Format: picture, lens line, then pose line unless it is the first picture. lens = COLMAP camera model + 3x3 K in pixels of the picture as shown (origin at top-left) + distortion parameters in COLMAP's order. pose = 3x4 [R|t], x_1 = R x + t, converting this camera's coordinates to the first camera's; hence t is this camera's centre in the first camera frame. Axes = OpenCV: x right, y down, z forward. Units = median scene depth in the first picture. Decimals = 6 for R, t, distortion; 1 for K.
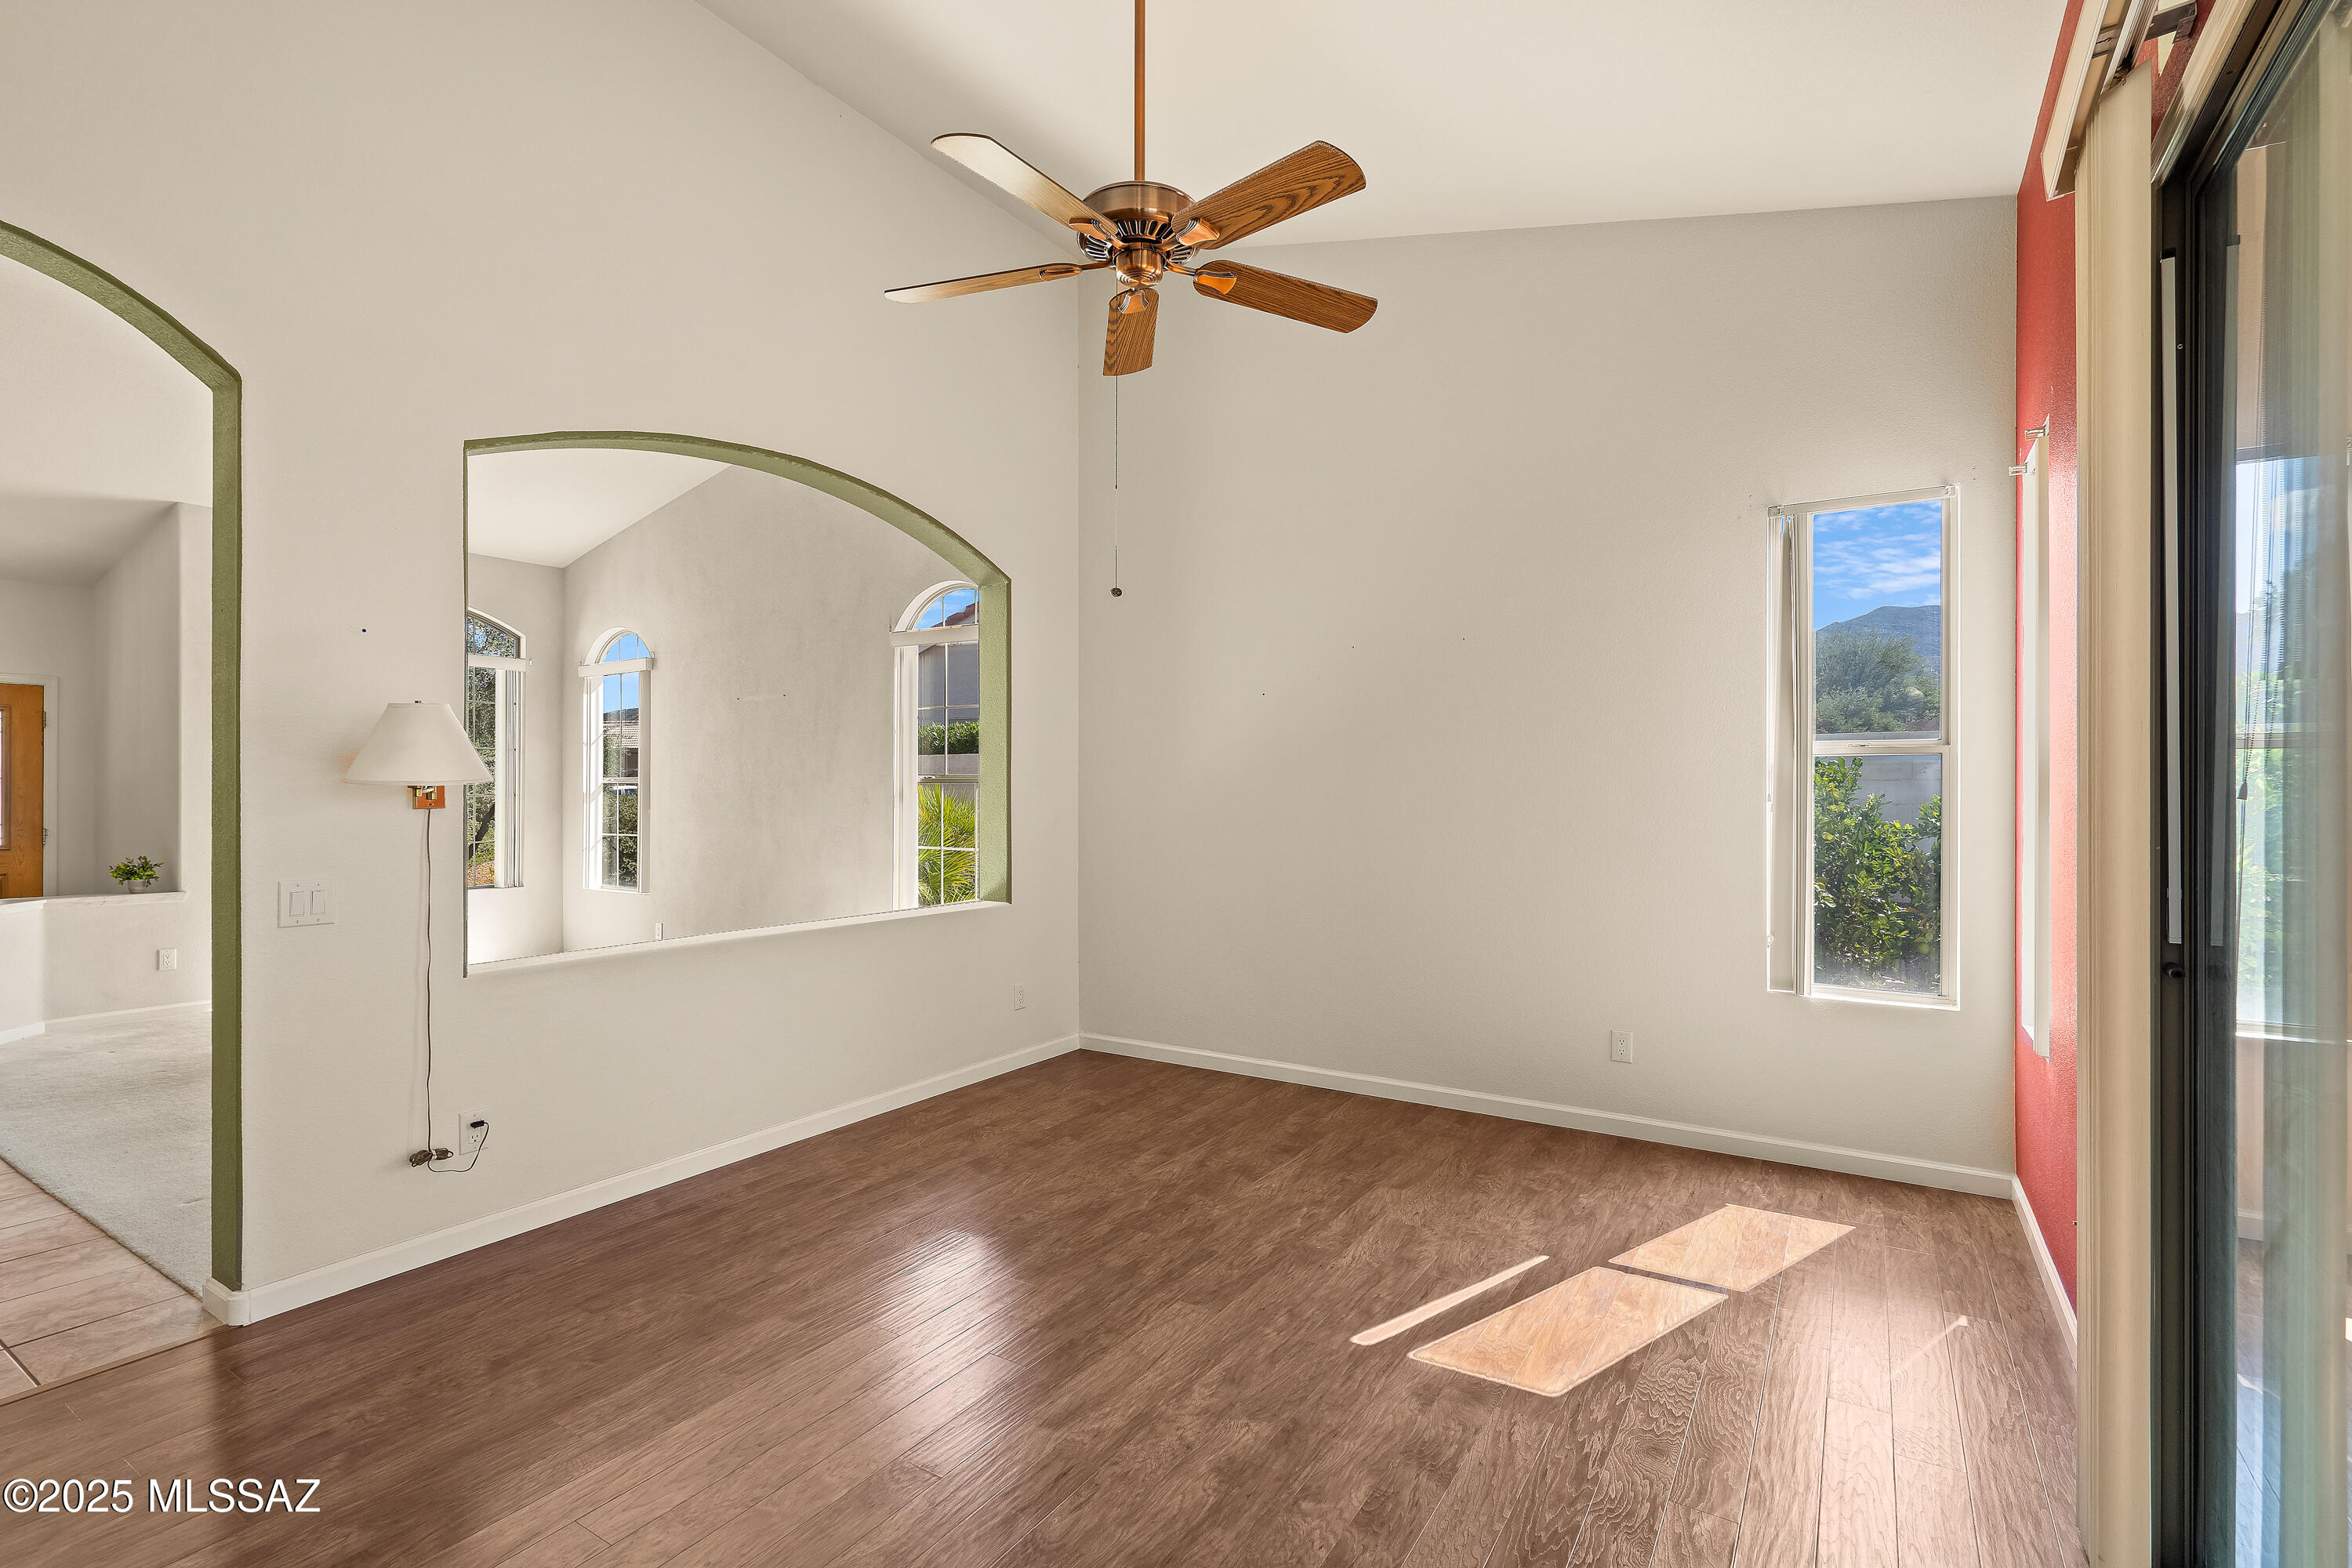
lens RADIAL K [[1074.8, 0, 1180.4], [0, 1074.8, 775.5], [0, 0, 1]] dist [-0.001021, 0.000253]
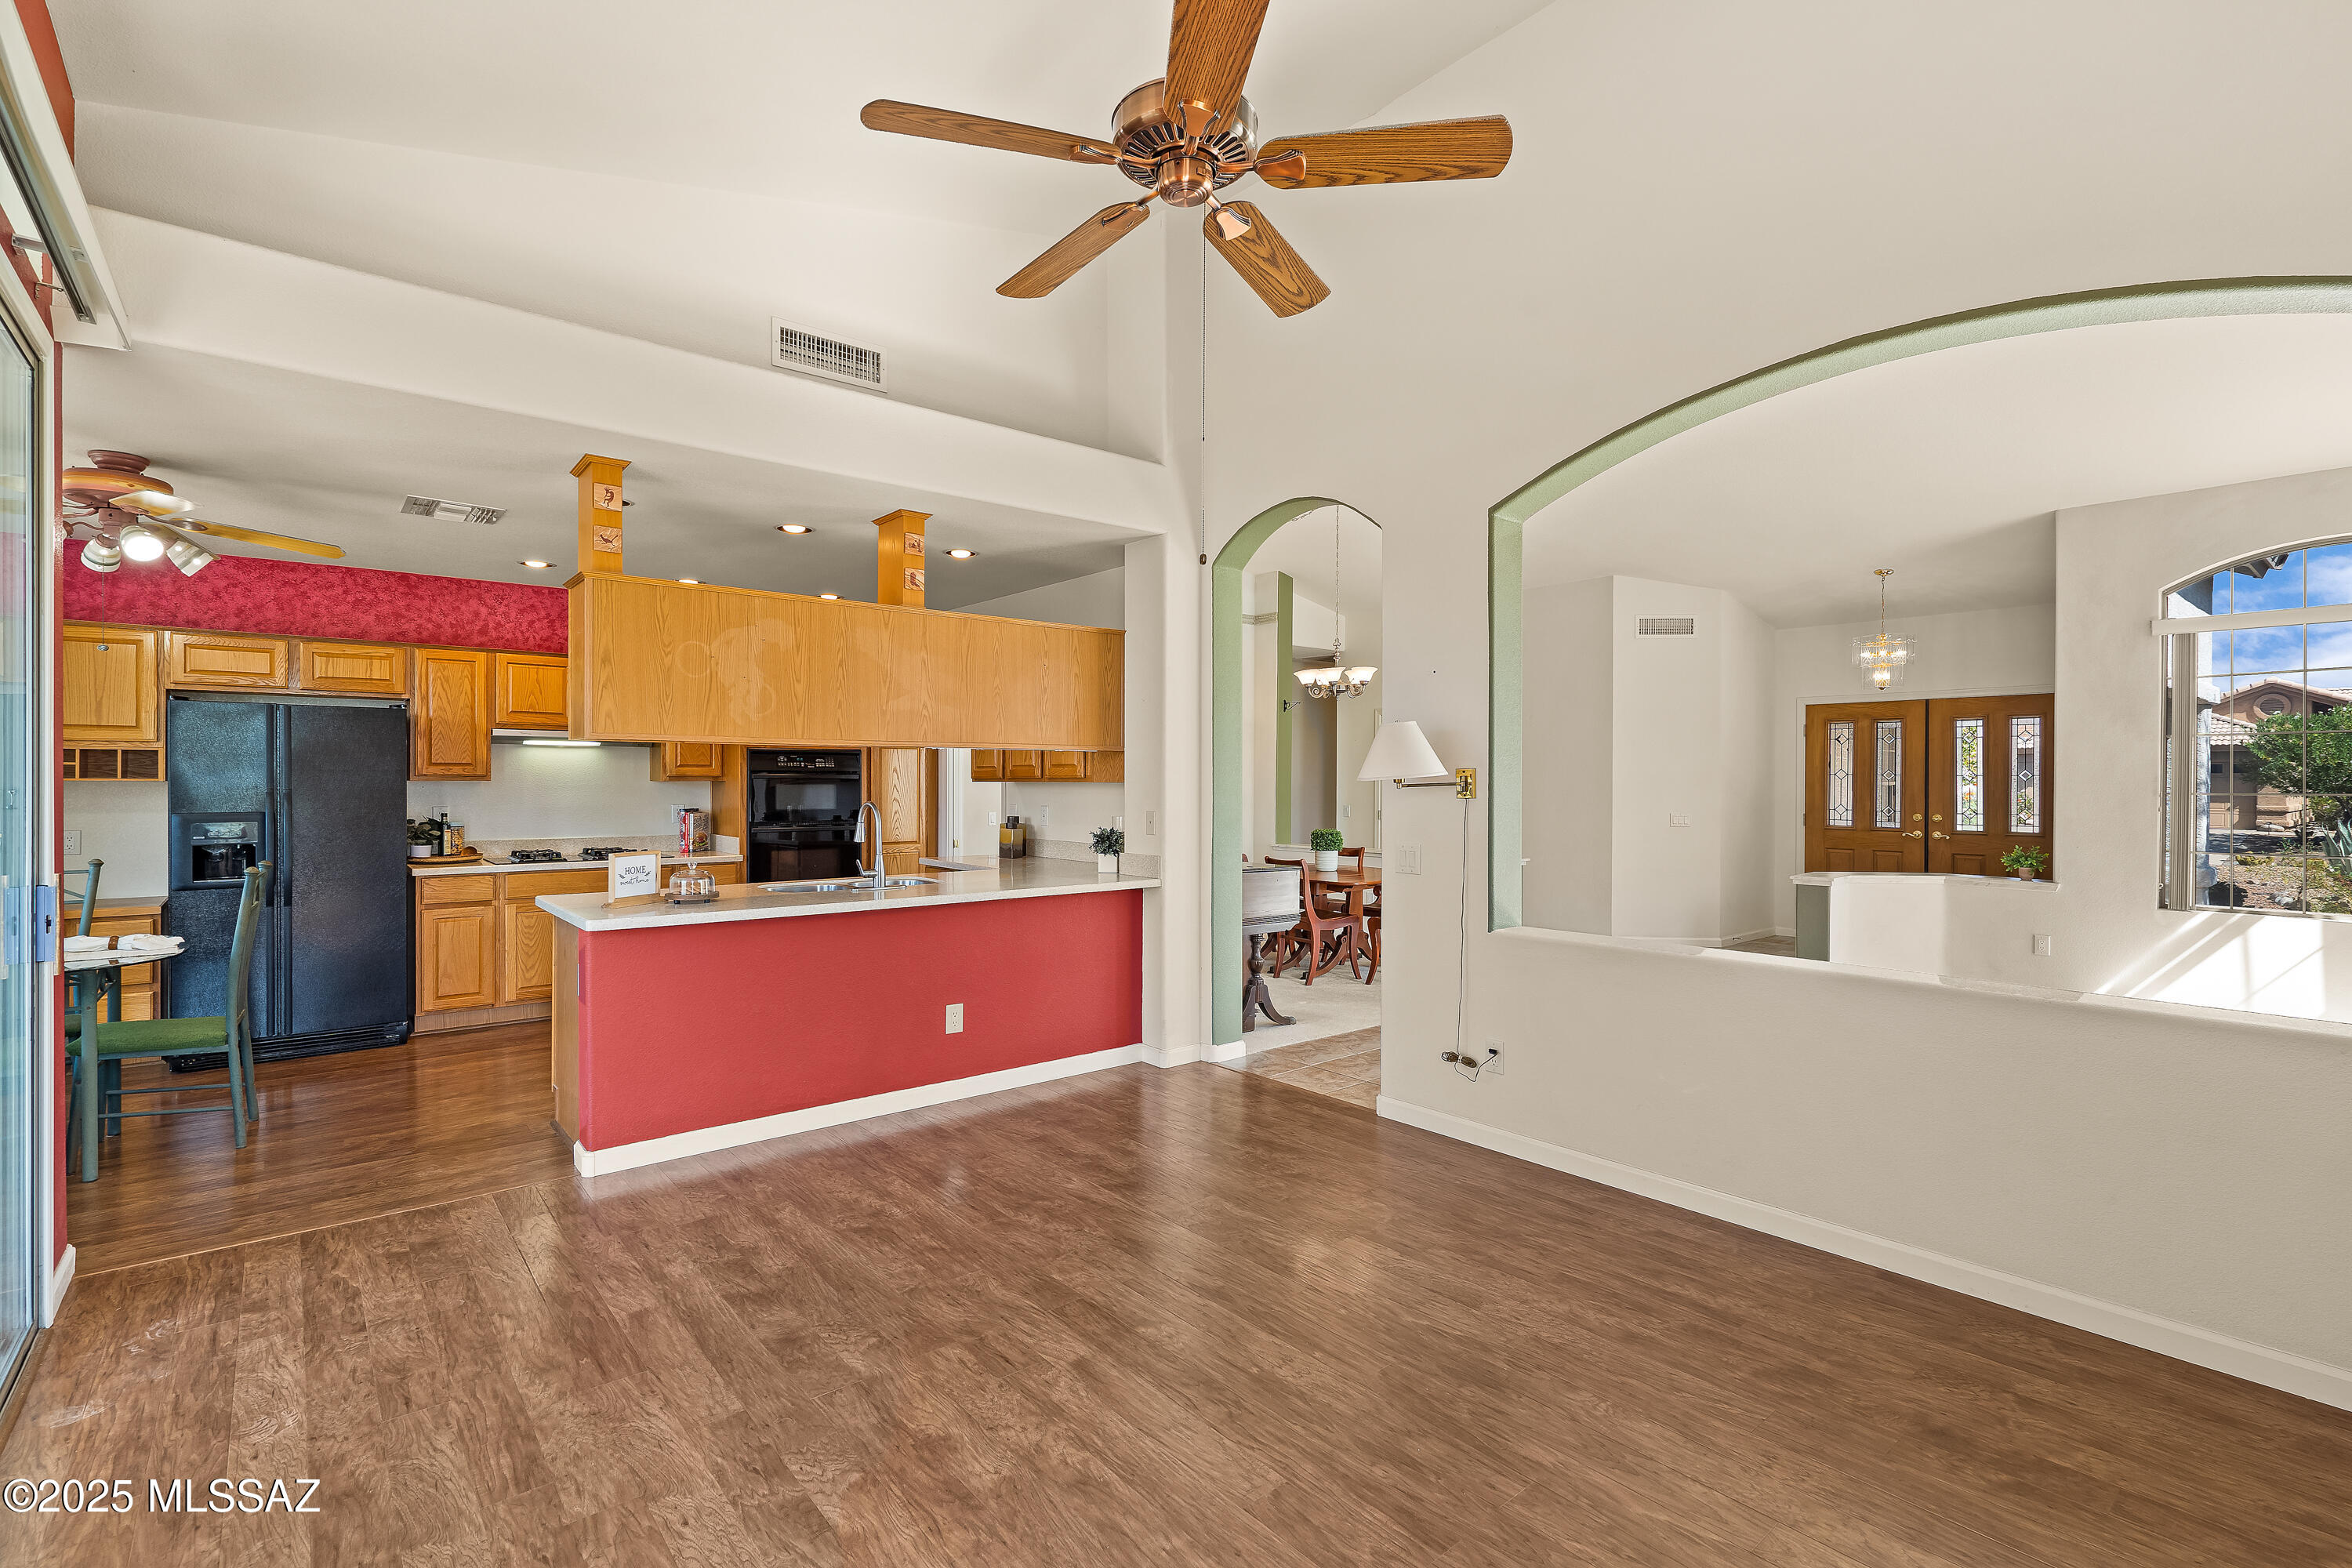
lens RADIAL K [[1079.1, 0, 1195.3], [0, 1079.1, 776.5], [0, 0, 1]] dist [-0.001154, -0.000526]
pose [[-0.296987, -0.004542, -0.954871, 0.526357], [0.010121, 0.999918, -0.007904, 0.008149], [0.954828, -0.012012, -0.296917, 0.844901]]
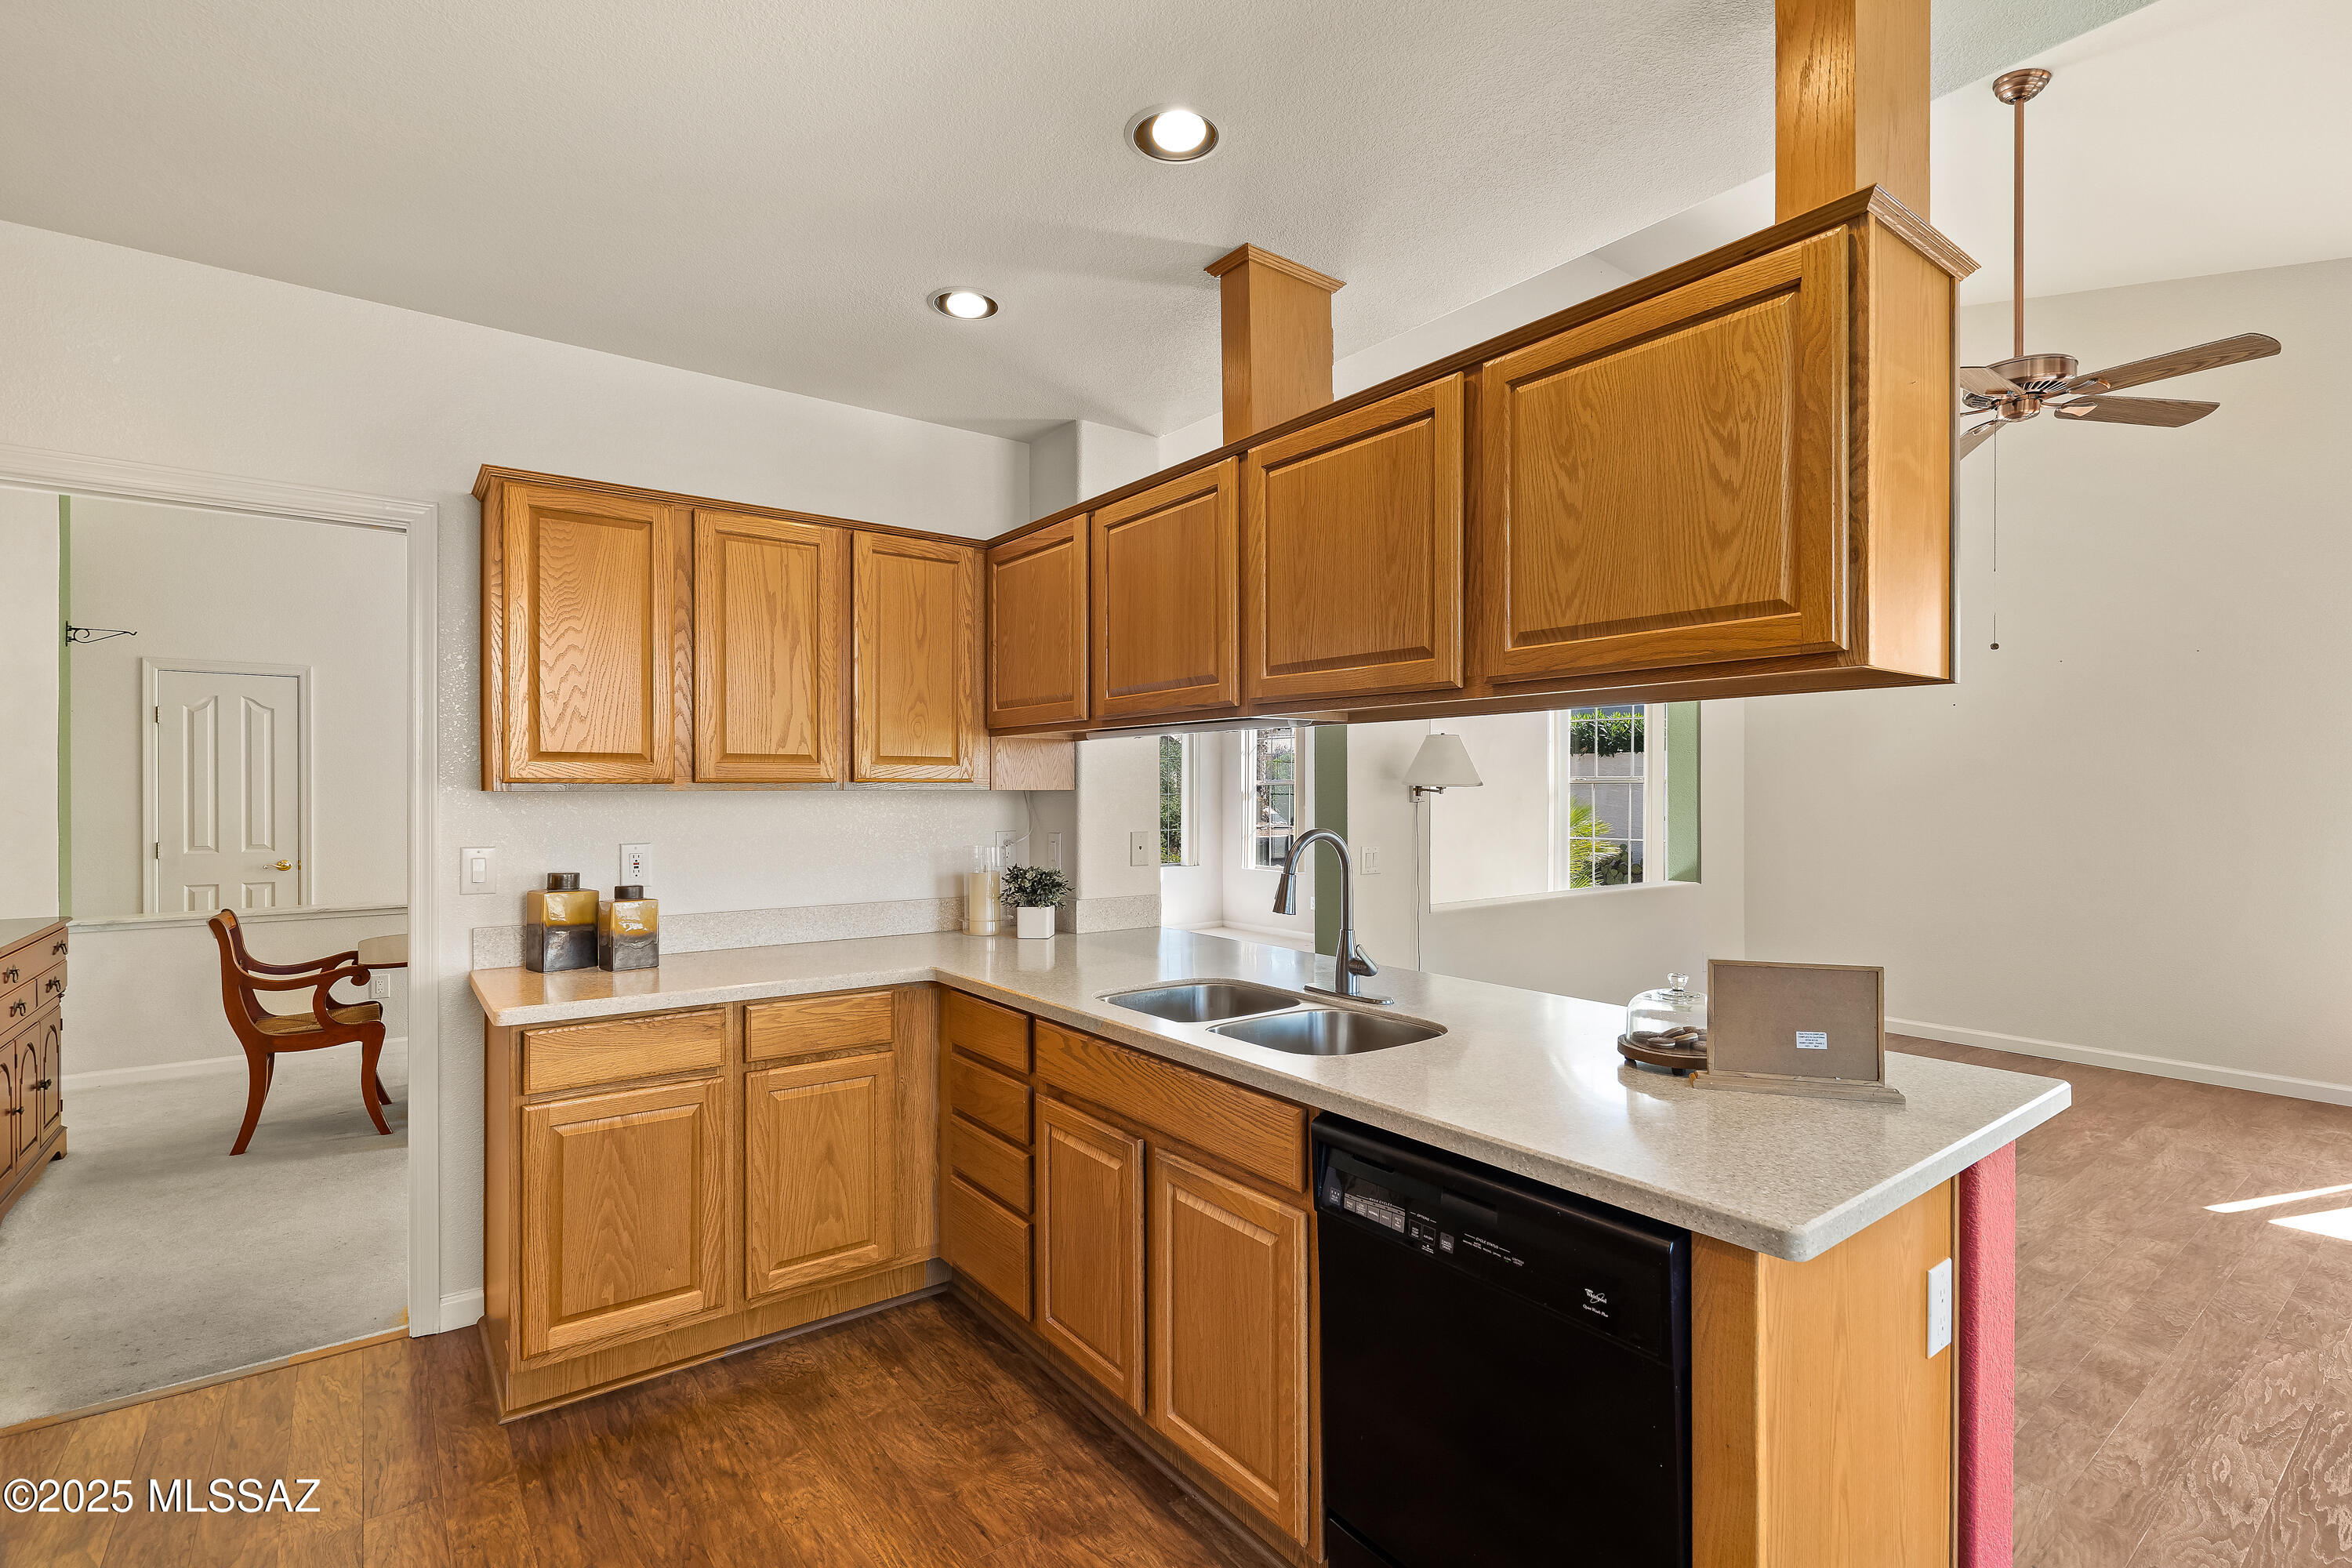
lens RADIAL K [[1076.9, 0, 1182.9], [0, 1076.9, 779.5], [0, 0, 1]] dist [-0.002151, 0.000335]
pose [[0.936763, -0.006695, -0.349901, -0.366349], [0.007954, 0.999966, 0.002162, -0.005304], [0.349875, -0.004809, 0.936784, -0.437462]]
